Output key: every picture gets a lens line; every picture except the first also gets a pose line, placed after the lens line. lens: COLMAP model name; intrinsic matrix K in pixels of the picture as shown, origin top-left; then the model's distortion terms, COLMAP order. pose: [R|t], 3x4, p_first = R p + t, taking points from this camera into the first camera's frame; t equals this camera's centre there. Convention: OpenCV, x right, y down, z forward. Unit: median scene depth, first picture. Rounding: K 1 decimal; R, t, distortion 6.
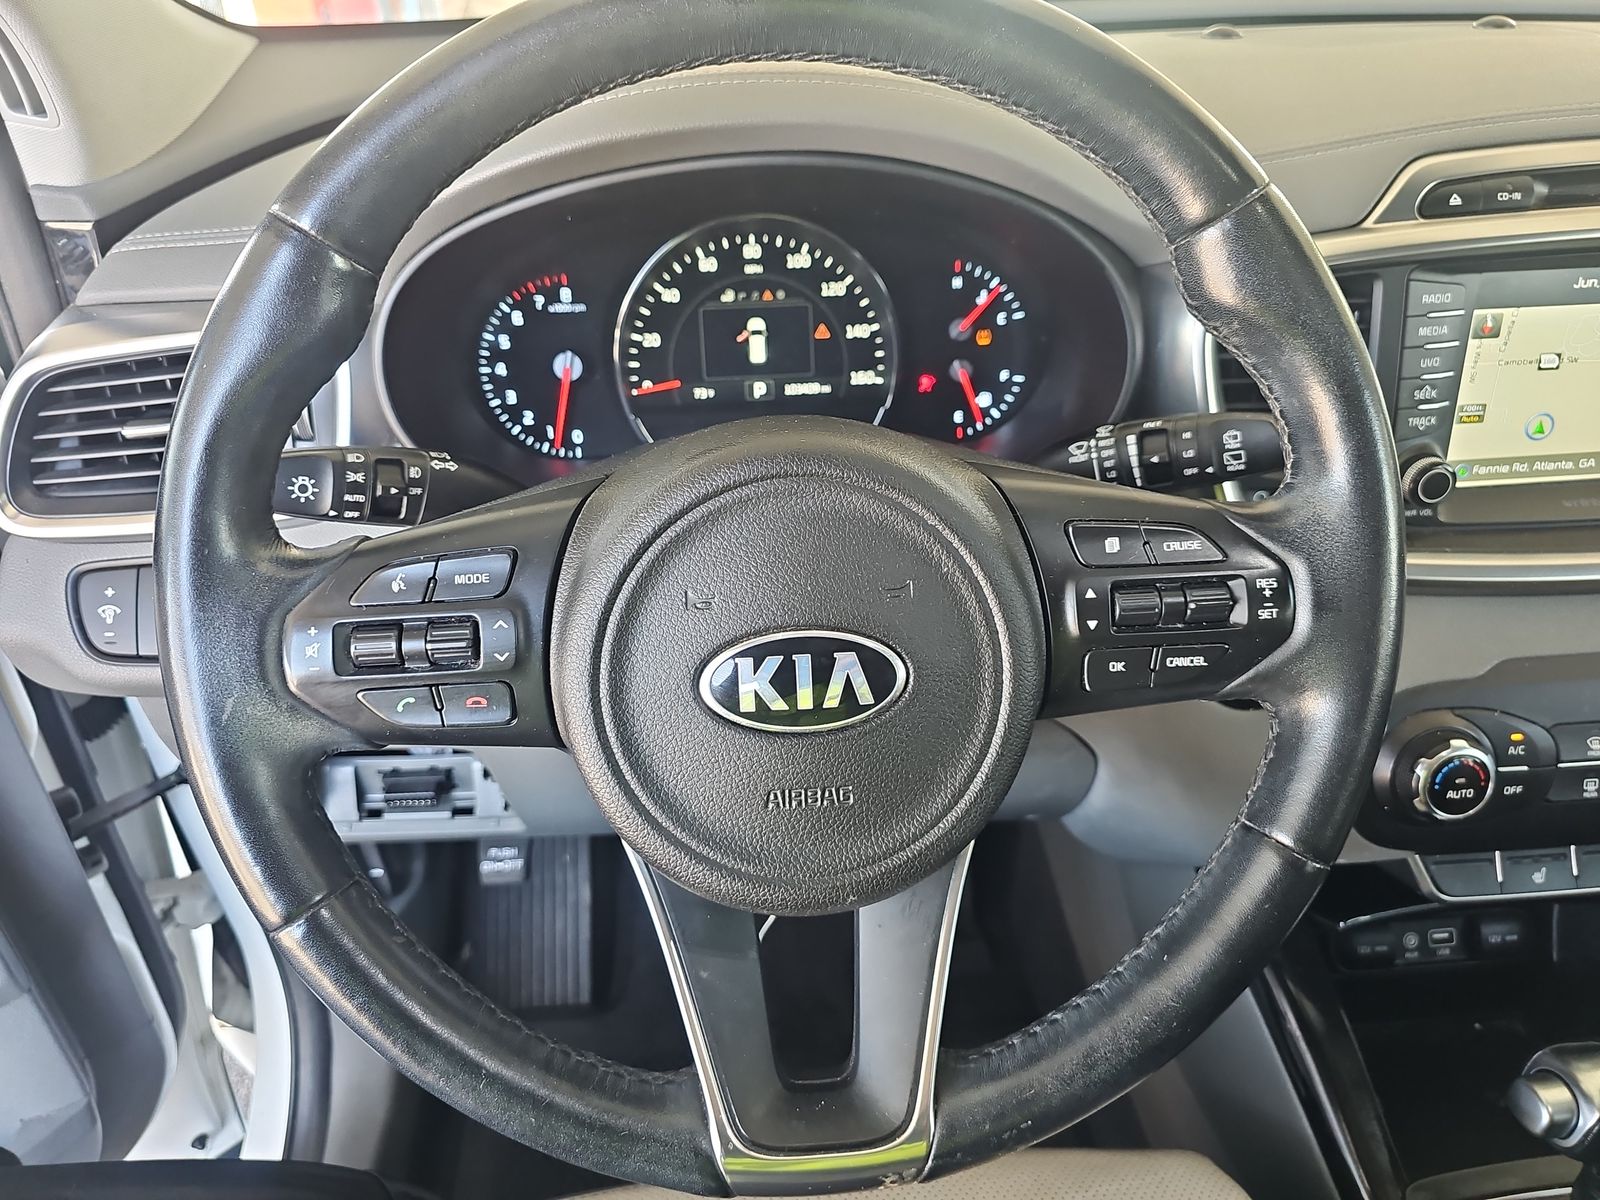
lens RADIAL K [[1076.7, 0, 800.0], [0, 1076.7, 600.0], [0, 0, 1]] dist [0.009248, -0.028106]
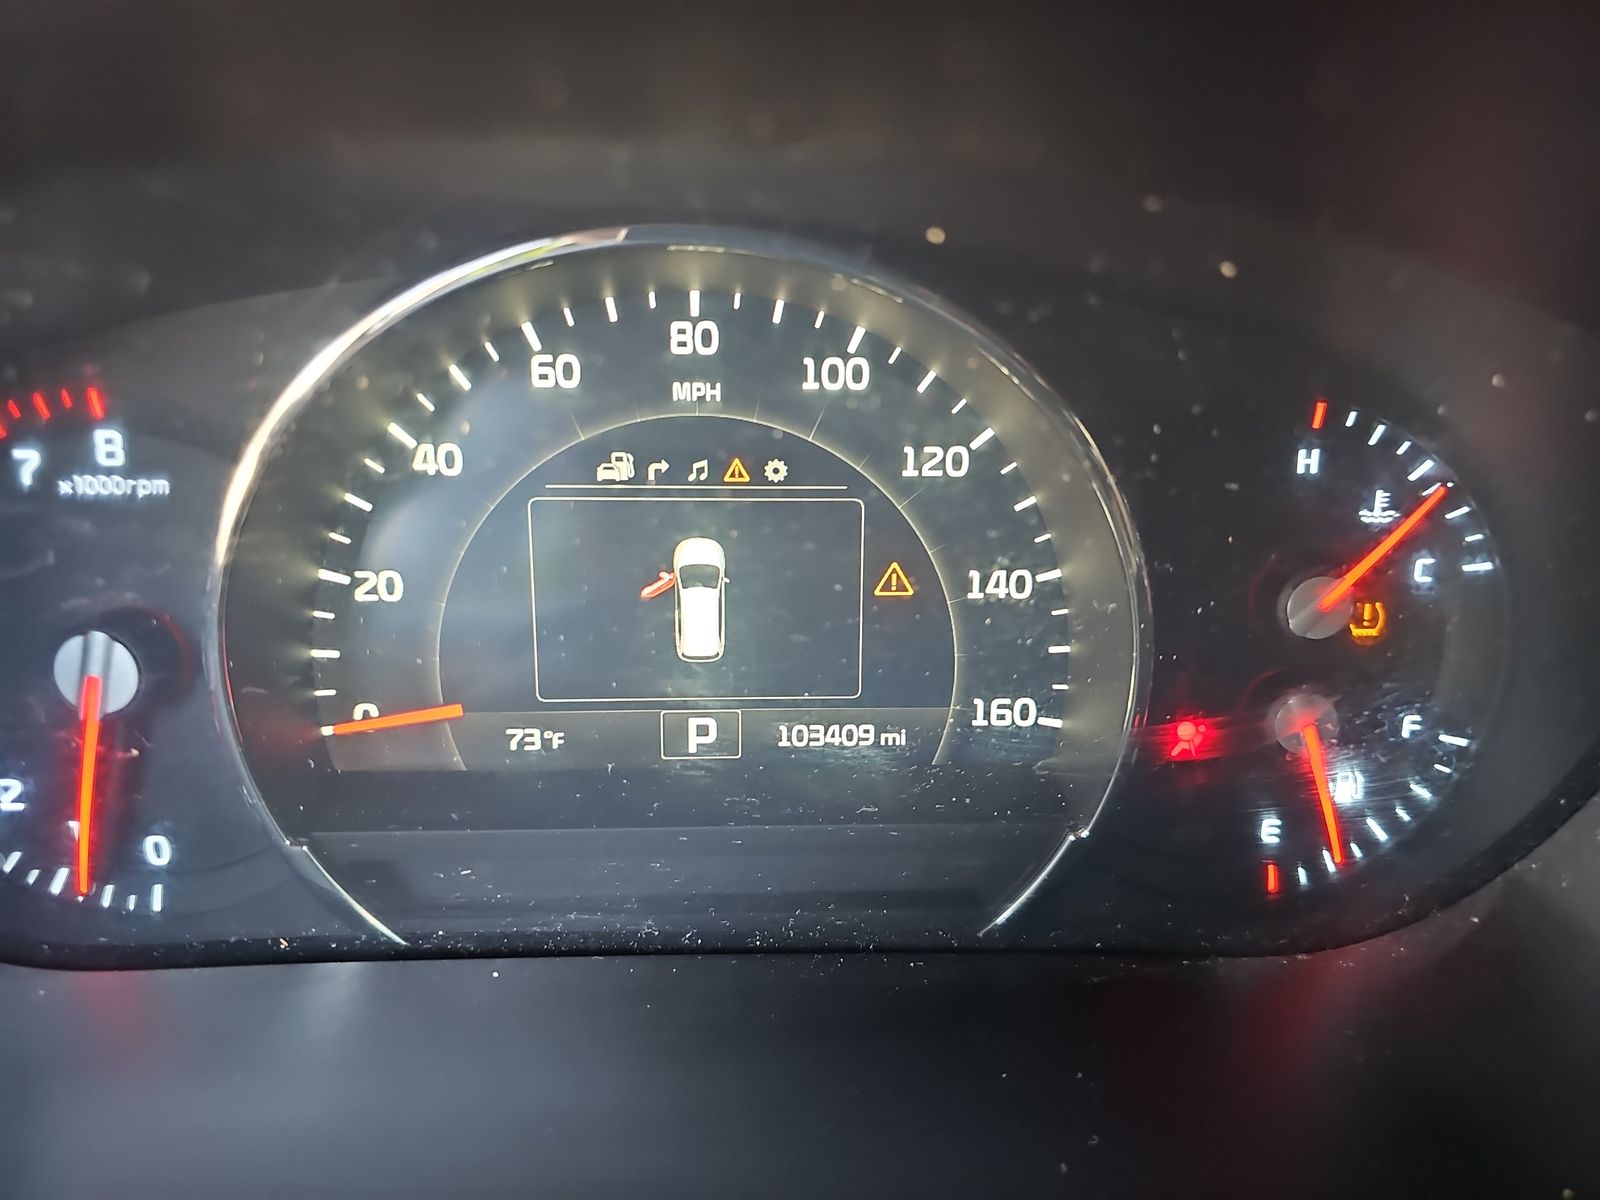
lens RADIAL K [[1227.8, 0, 800.0], [0, 1227.8, 600.0], [0, 0, 1]] dist [-0.040834, -0.005087]
pose [[0.998624, 0.044862, 0.027166, -0.019224], [-0.044633, 0.998963, -0.008967, -0.242382], [-0.027540, 0.007742, 0.999591, 0.631282]]
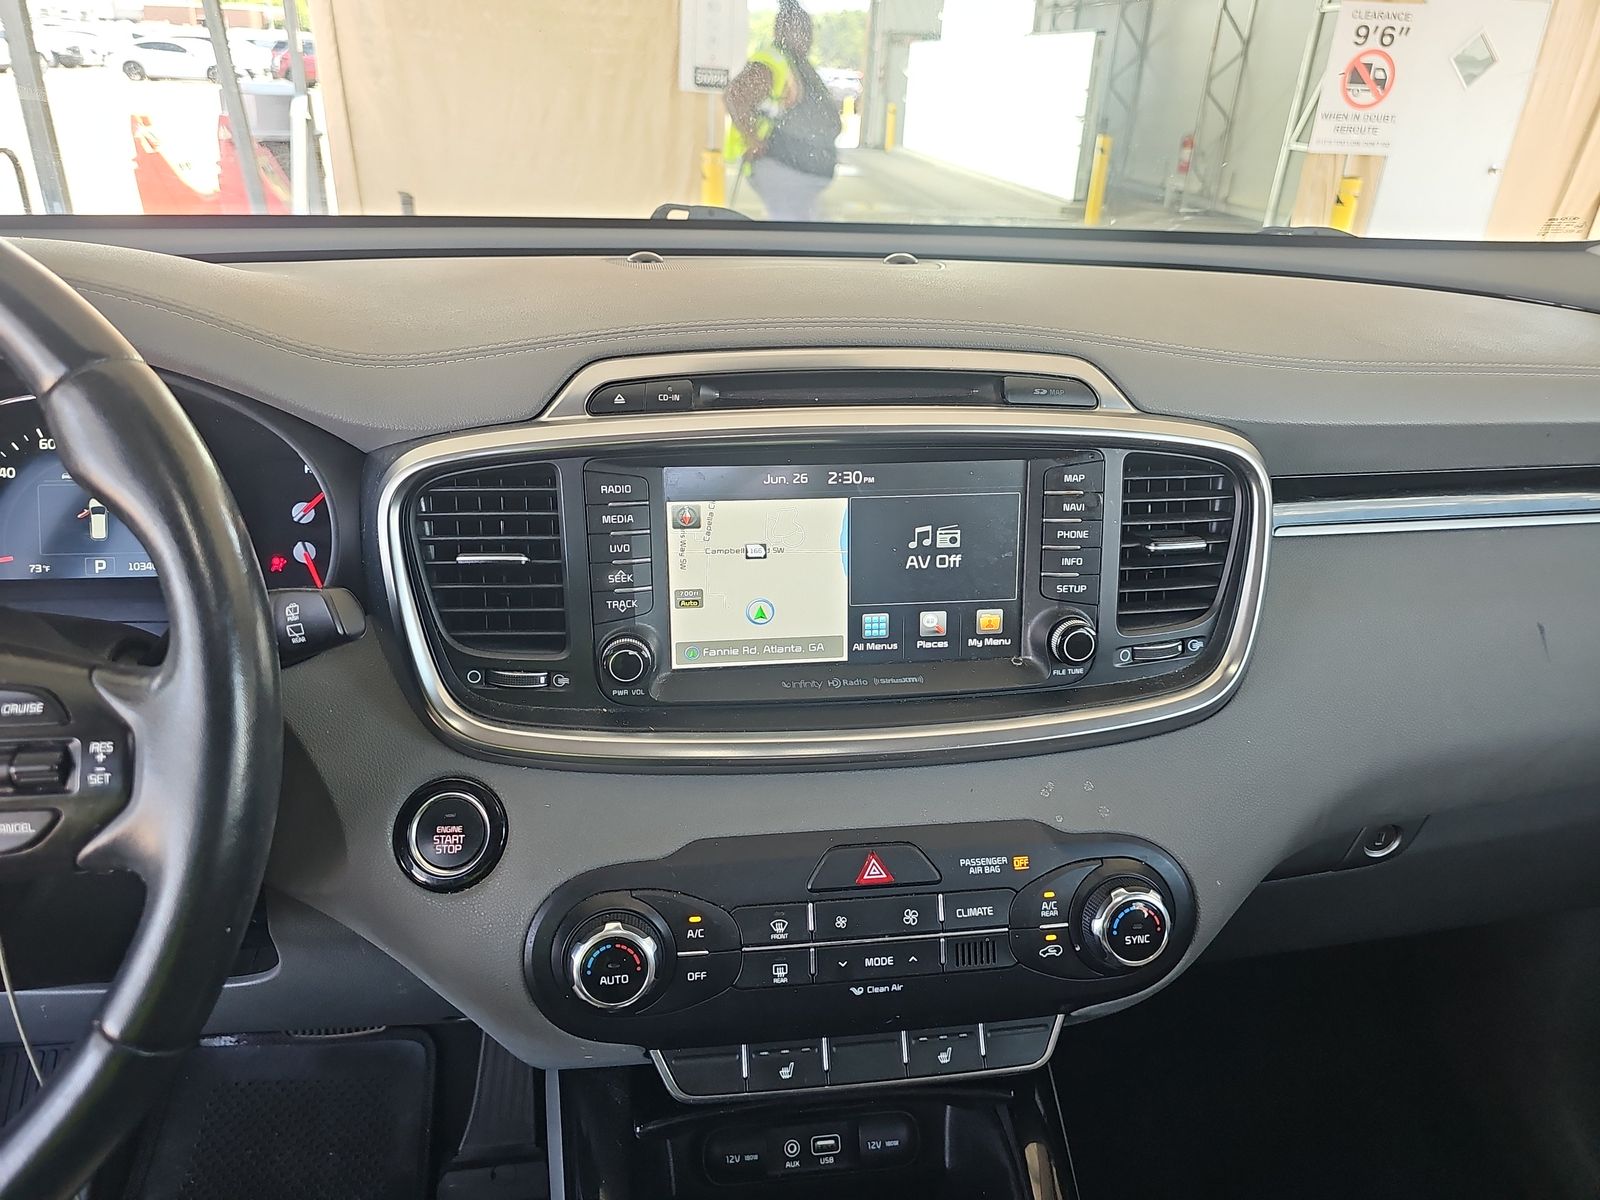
lens RADIAL K [[1076.7, 0, 800.0], [0, 1076.7, 600.0], [0, 0, 1]] dist [0.009248, -0.028106]
pose [[0.995073, 0.021329, 0.096820, 0.523974], [-0.003131, 0.982857, -0.184344, 0.016733], [-0.099092, 0.183133, 0.978081, -0.025357]]
